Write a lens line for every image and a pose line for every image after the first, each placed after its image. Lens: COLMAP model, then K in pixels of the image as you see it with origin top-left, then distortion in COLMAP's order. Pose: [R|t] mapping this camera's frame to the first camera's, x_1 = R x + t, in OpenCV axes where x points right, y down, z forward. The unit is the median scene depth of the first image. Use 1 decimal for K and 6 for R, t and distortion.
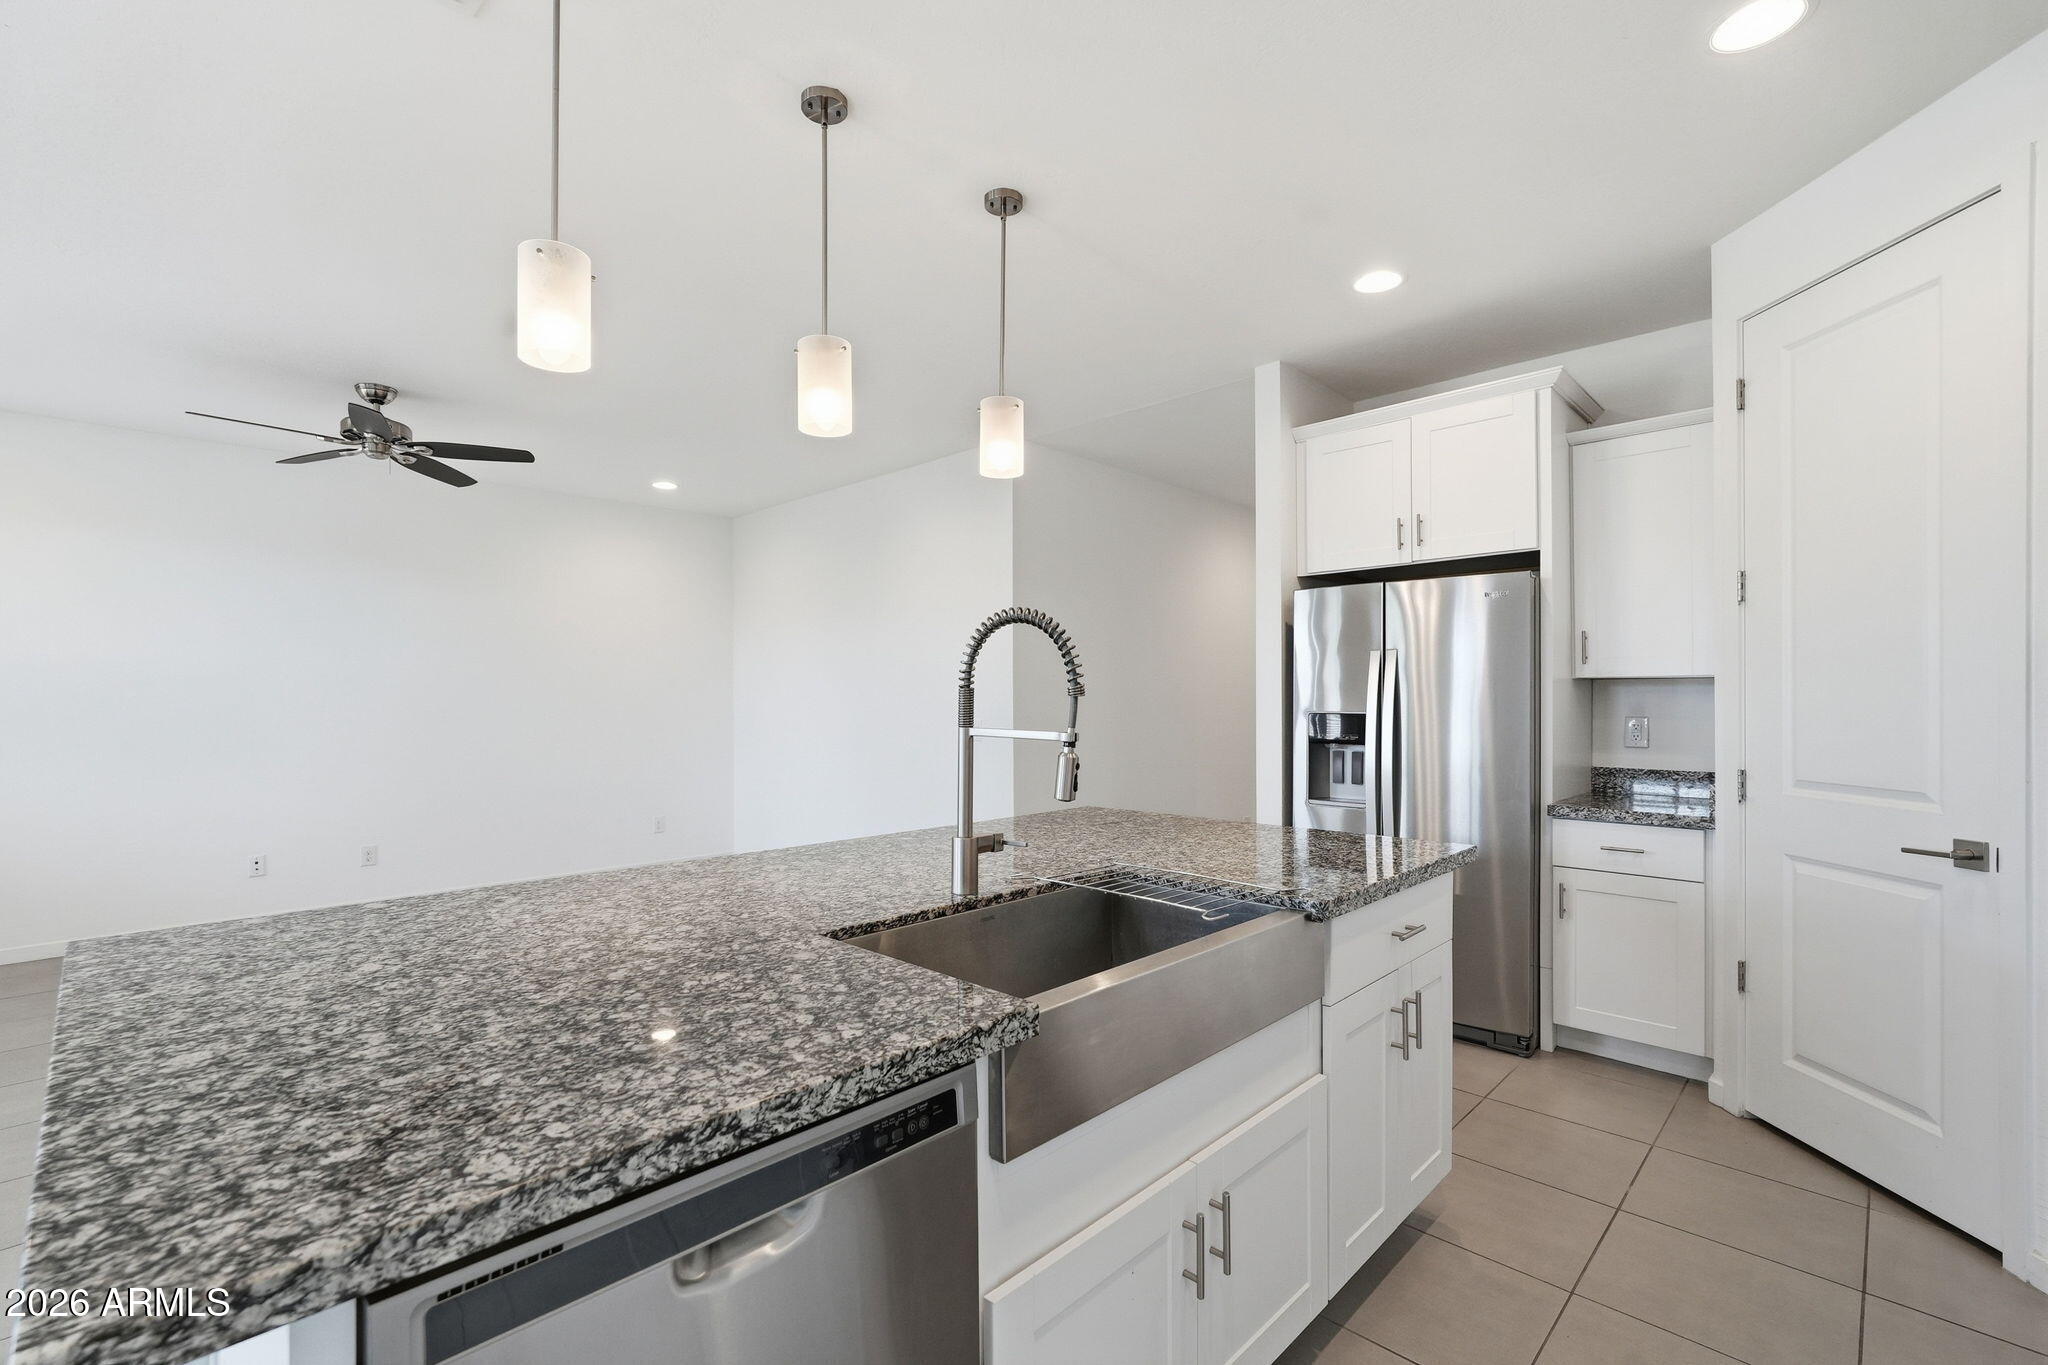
lens RADIAL K [[901.8, 0, 1029.8], [0, 901.8, 690.3], [0, 0, 1]] dist [-0.001332, 0.000444]
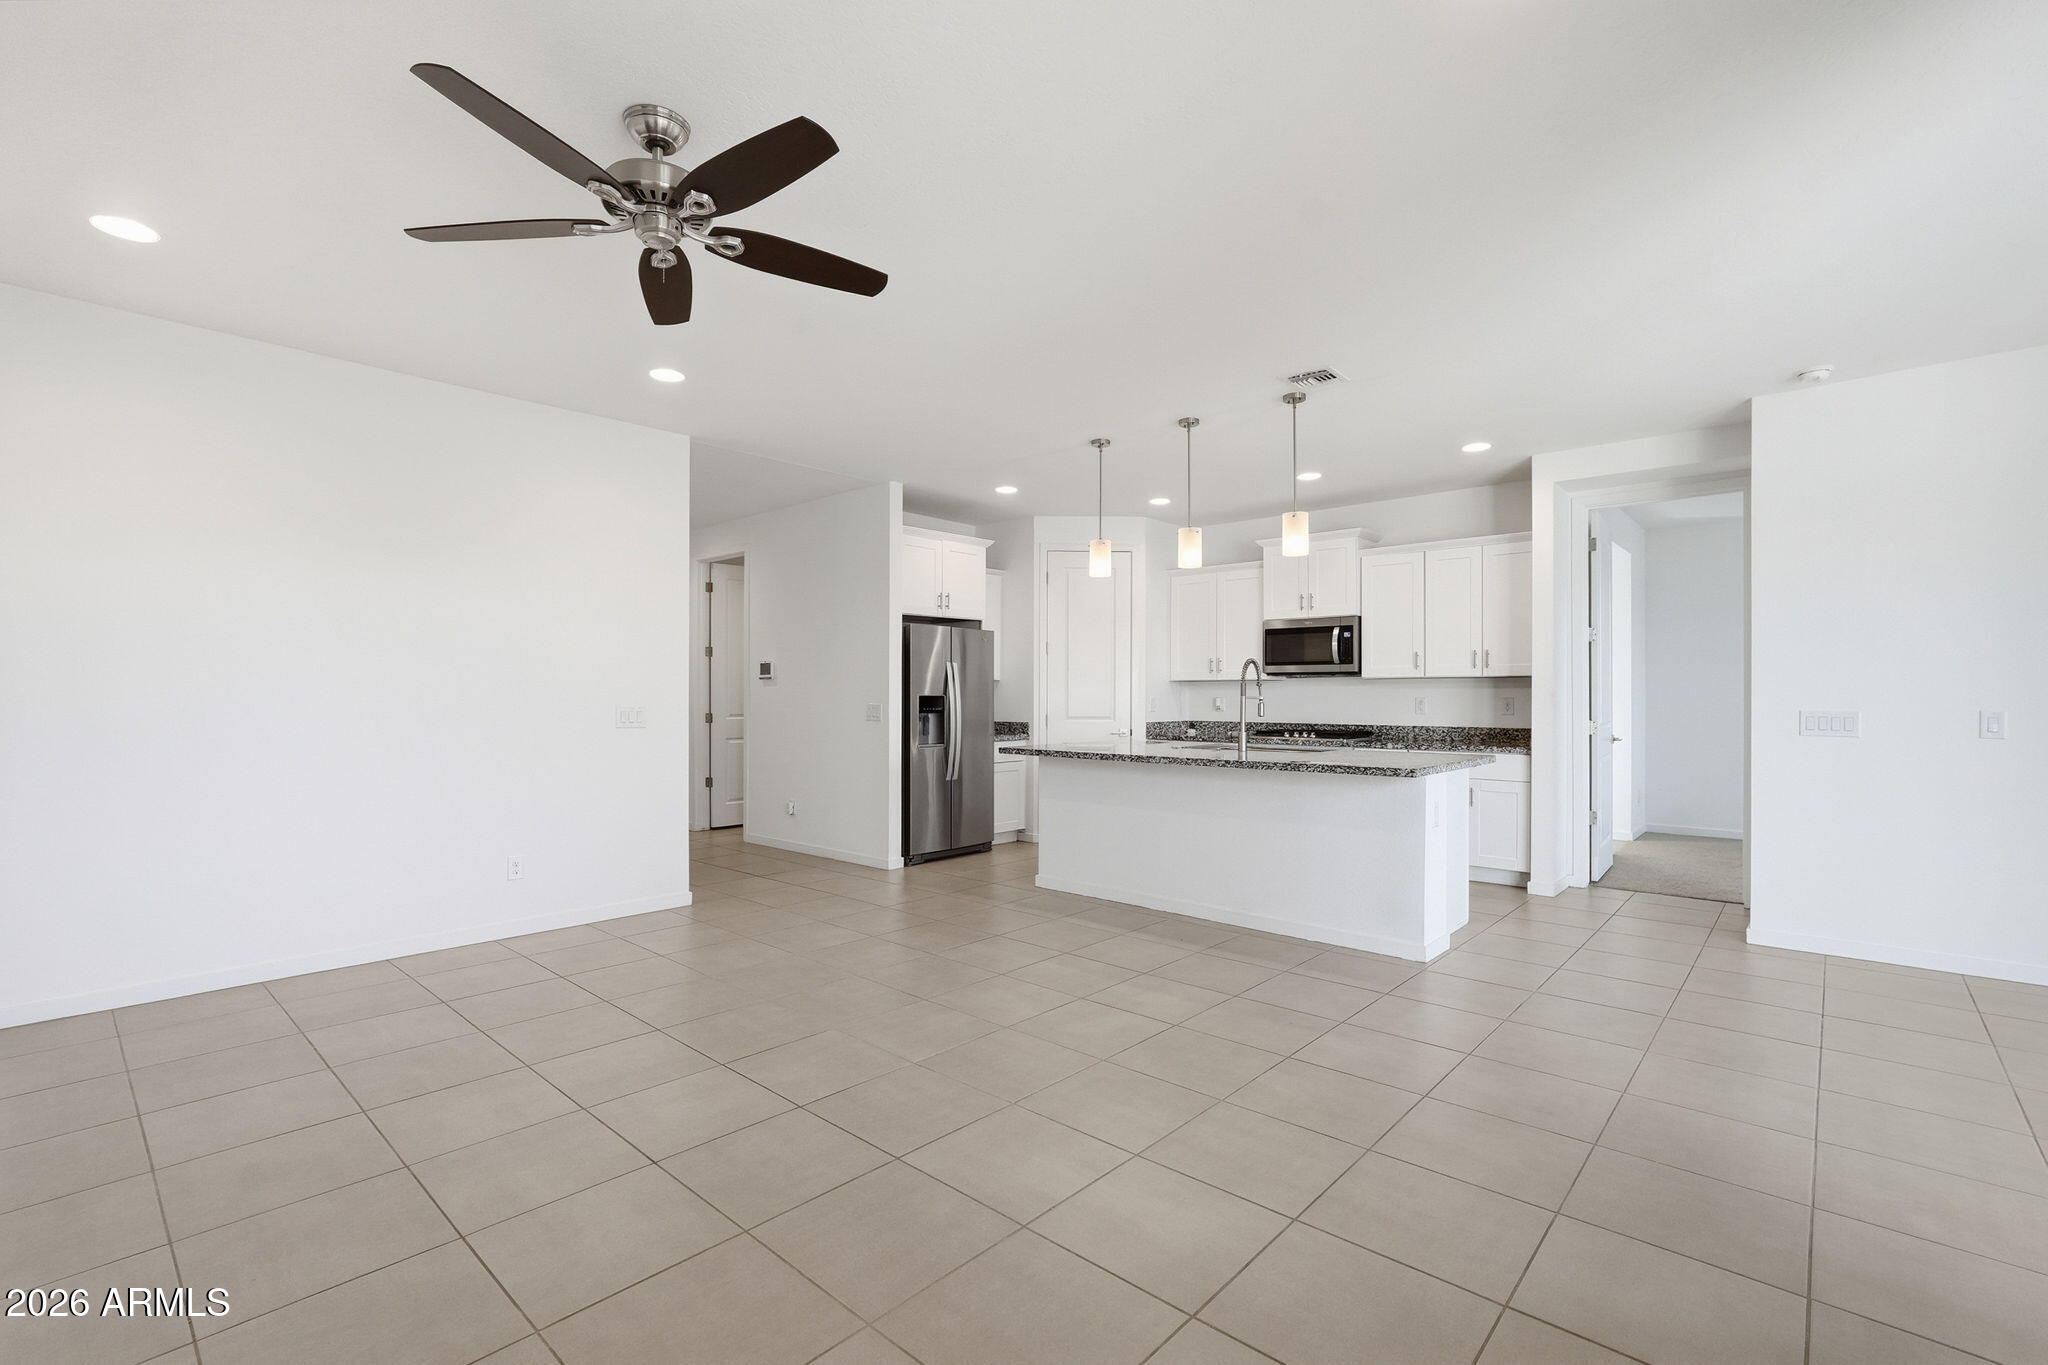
lens RADIAL K [[901.8, 0, 1029.8], [0, 901.8, 690.3], [0, 0, 1]] dist [-0.001332, 0.000444]
pose [[-0.033427, 0.005317, 0.999427, -1.942585], [-0.012172, 0.999910, -0.005727, 0.029570], [-0.999367, -0.012356, -0.033359, 1.147270]]
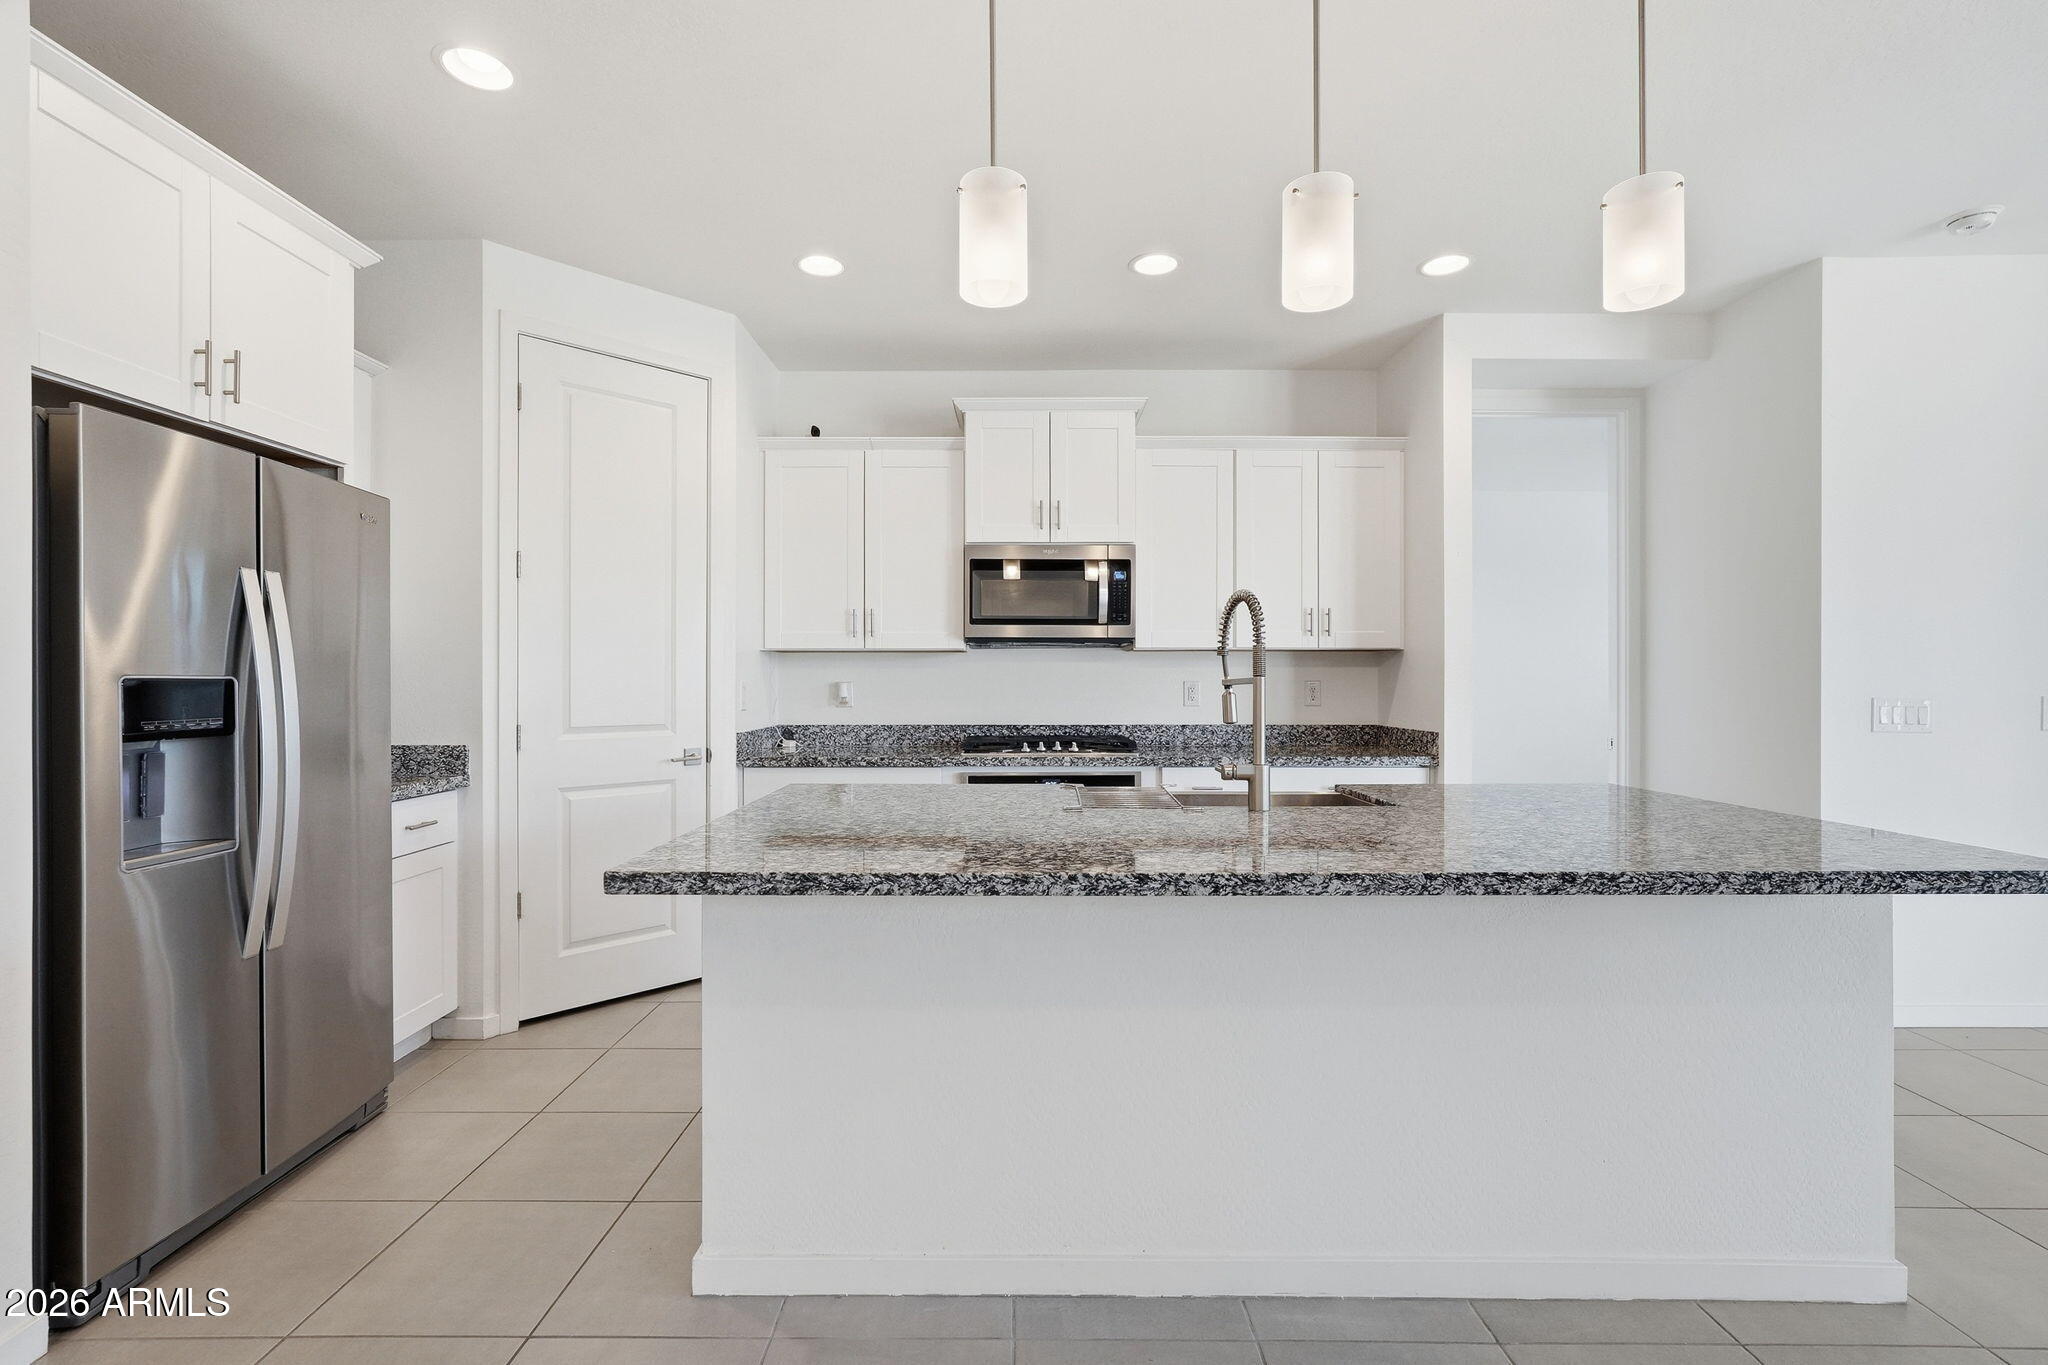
lens RADIAL K [[911.1, 0, 1014.5], [0, 911.1, 681.7], [0, 0, 1]] dist [-0.000876, 0.000353]
pose [[-0.691141, -0.001047, 0.722719, -0.481724], [-0.006904, 0.999963, -0.005154, 0.034464], [-0.722687, -0.008552, -0.691123, 1.346221]]
